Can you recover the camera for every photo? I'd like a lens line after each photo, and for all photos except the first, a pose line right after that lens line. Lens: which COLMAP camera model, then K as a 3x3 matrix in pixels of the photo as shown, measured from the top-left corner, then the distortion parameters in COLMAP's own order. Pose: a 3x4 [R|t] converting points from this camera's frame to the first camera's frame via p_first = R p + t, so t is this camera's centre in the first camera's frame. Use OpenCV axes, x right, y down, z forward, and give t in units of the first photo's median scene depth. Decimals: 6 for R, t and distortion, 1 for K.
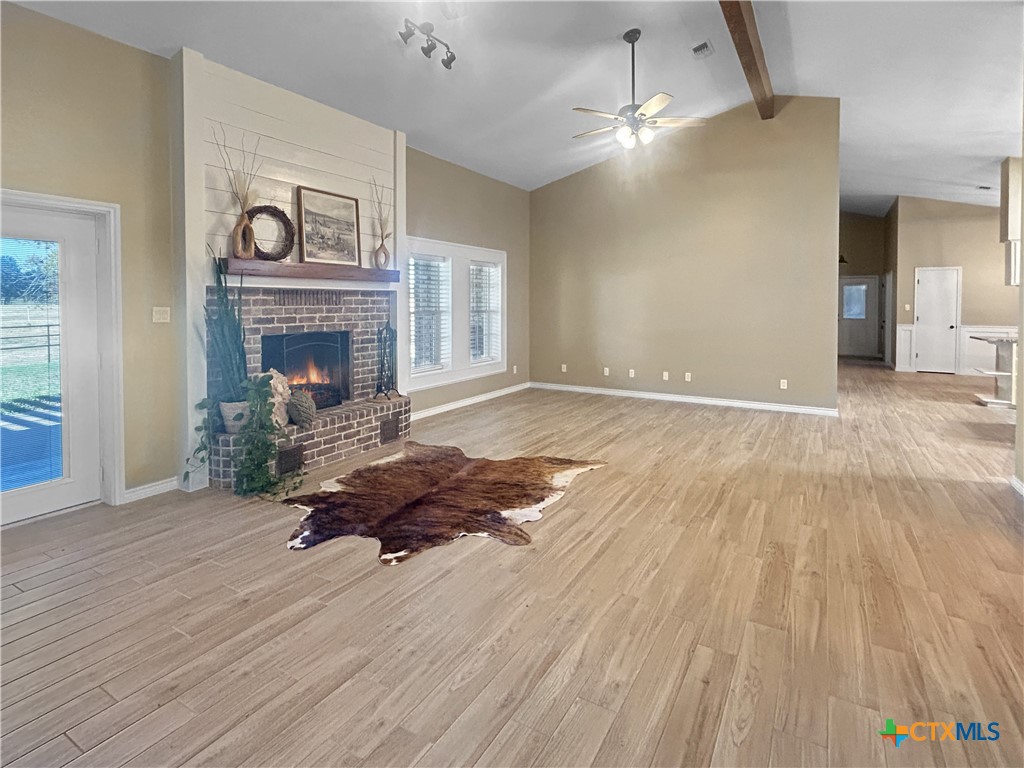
lens RADIAL K [[535.4, 0, 510.2], [0, 535.4, 382.9], [0, 0, 1]] dist [0.006794, 0.000564]
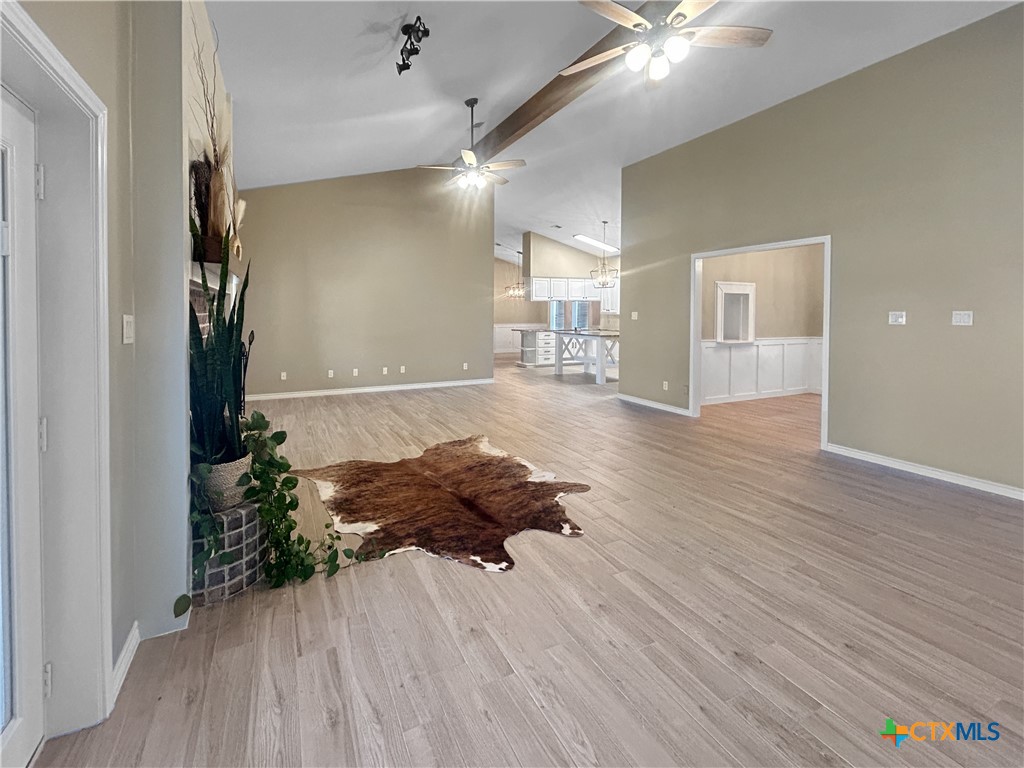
lens RADIAL K [[435.6, 0, 508.2], [0, 435.6, 375.4], [0, 0, 1]] dist [0.003698, 0.000057]
pose [[0.538895, -0.112226, 0.834864, -0.868334], [0.114829, 0.991621, 0.059178, -0.067444], [-0.834510, 0.063976, 0.547266, 0.473140]]
